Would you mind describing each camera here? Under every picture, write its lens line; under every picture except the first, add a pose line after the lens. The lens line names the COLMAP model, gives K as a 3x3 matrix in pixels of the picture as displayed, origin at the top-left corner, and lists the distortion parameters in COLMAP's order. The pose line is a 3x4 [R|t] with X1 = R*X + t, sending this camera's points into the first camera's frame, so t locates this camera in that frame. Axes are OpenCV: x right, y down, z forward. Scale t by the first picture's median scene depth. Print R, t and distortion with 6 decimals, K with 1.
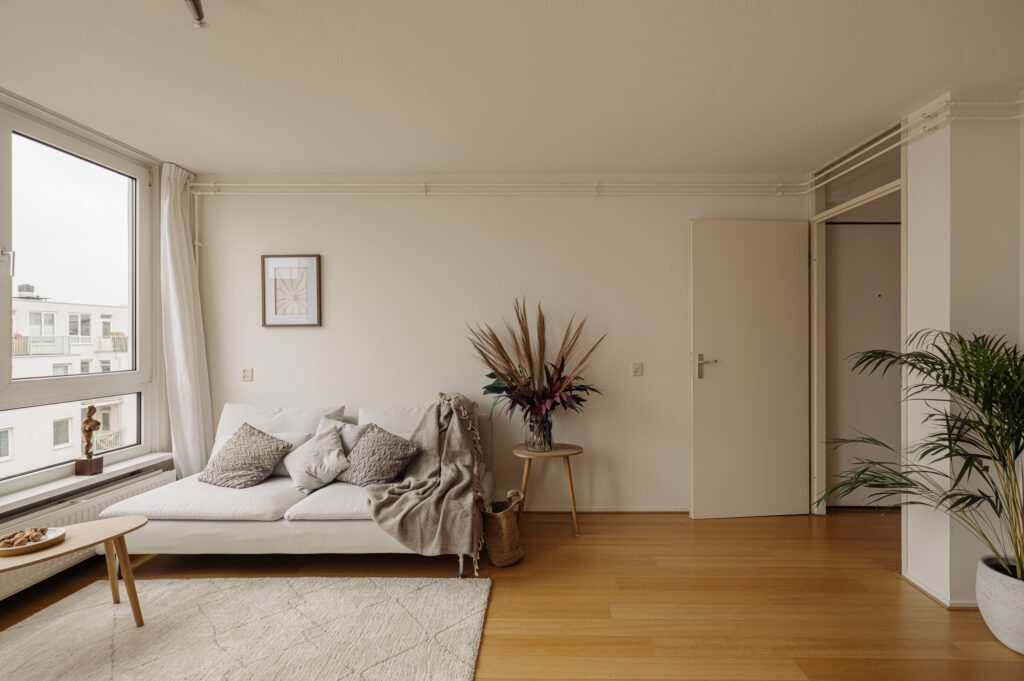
lens RADIAL K [[482.0, 0, 500.4], [0, 482.0, 332.7], [0, 0, 1]] dist [0.019491, -0.006051]
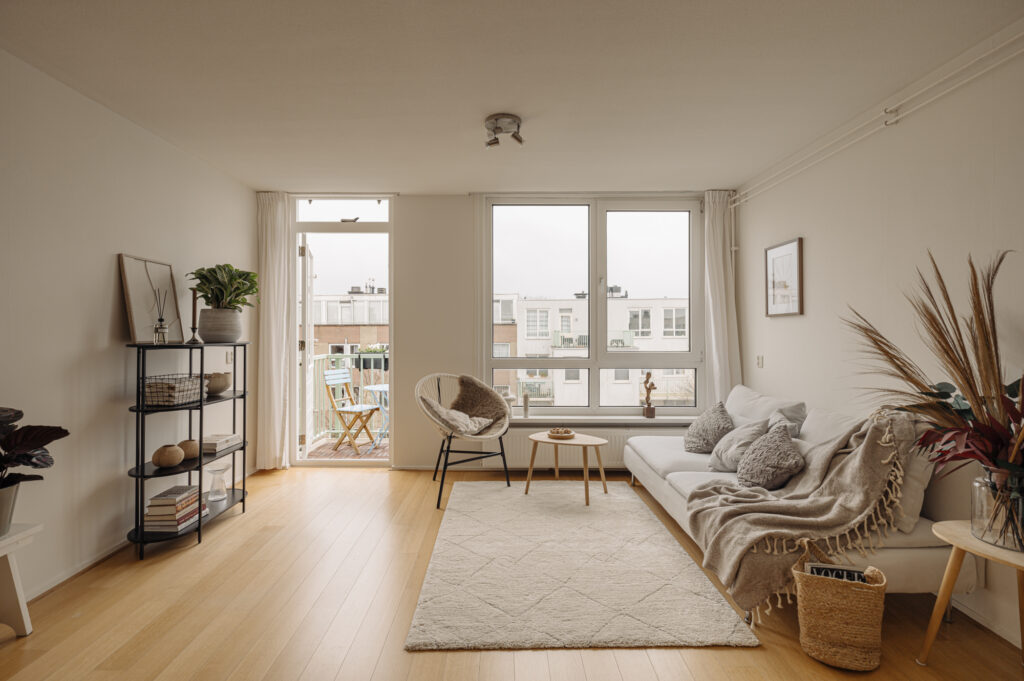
lens RADIAL K [[482.0, 0, 519.3], [0, 482.0, 328.7], [0, 0, 1]] dist [0.019491, -0.006051]
pose [[0.012466, -0.000331, -0.999922, 0.653200], [0.004819, 0.999988, -0.000271, 0.013553], [0.999911, -0.004815, 0.012468, 0.548070]]
